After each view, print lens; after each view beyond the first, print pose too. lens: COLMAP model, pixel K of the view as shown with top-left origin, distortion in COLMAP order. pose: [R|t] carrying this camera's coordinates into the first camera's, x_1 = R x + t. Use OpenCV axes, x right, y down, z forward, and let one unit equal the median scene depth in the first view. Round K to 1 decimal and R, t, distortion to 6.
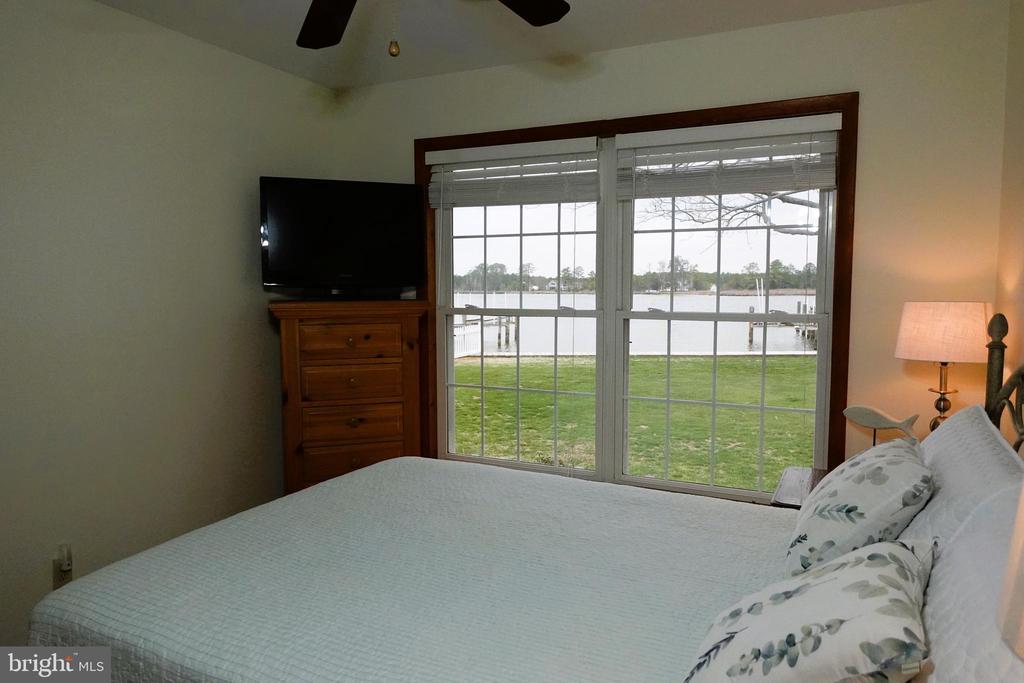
lens RADIAL K [[704.2, 0, 512.3], [0, 704.2, 341.9], [0, 0, 1]] dist [-0.013616, -0.002173]
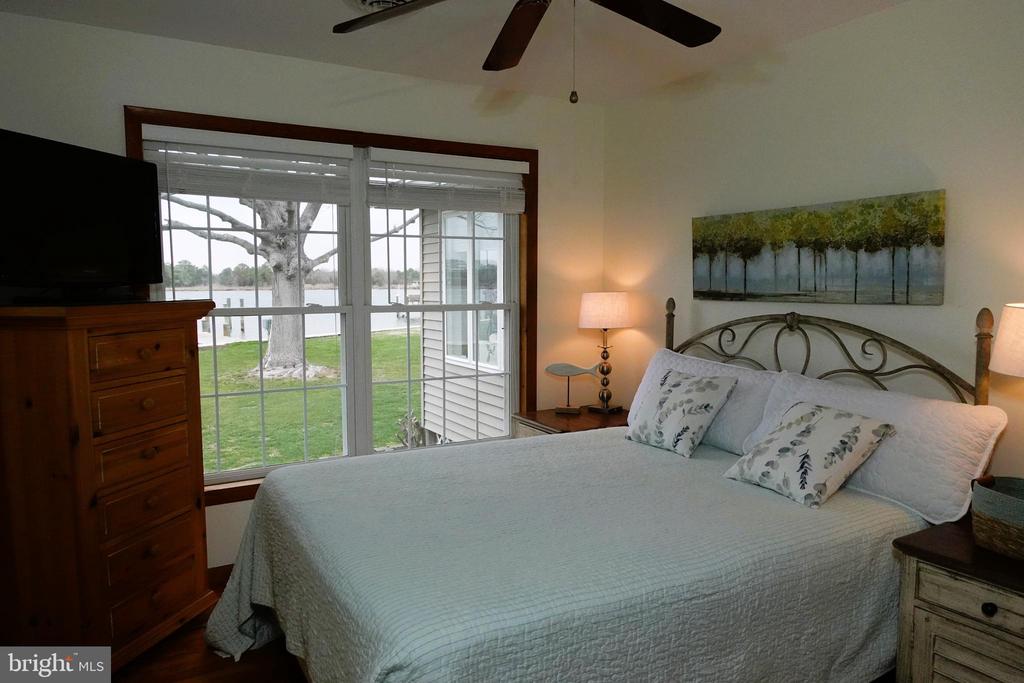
lens RADIAL K [[704.2, 0, 504.3], [0, 704.2, 342.2], [0, 0, 1]] dist [-0.013616, -0.002173]
pose [[0.554252, -0.072903, 0.829150, -0.675565], [0.068411, 0.996776, 0.041911, -0.019255], [-0.829533, 0.033494, 0.557453, 0.214201]]
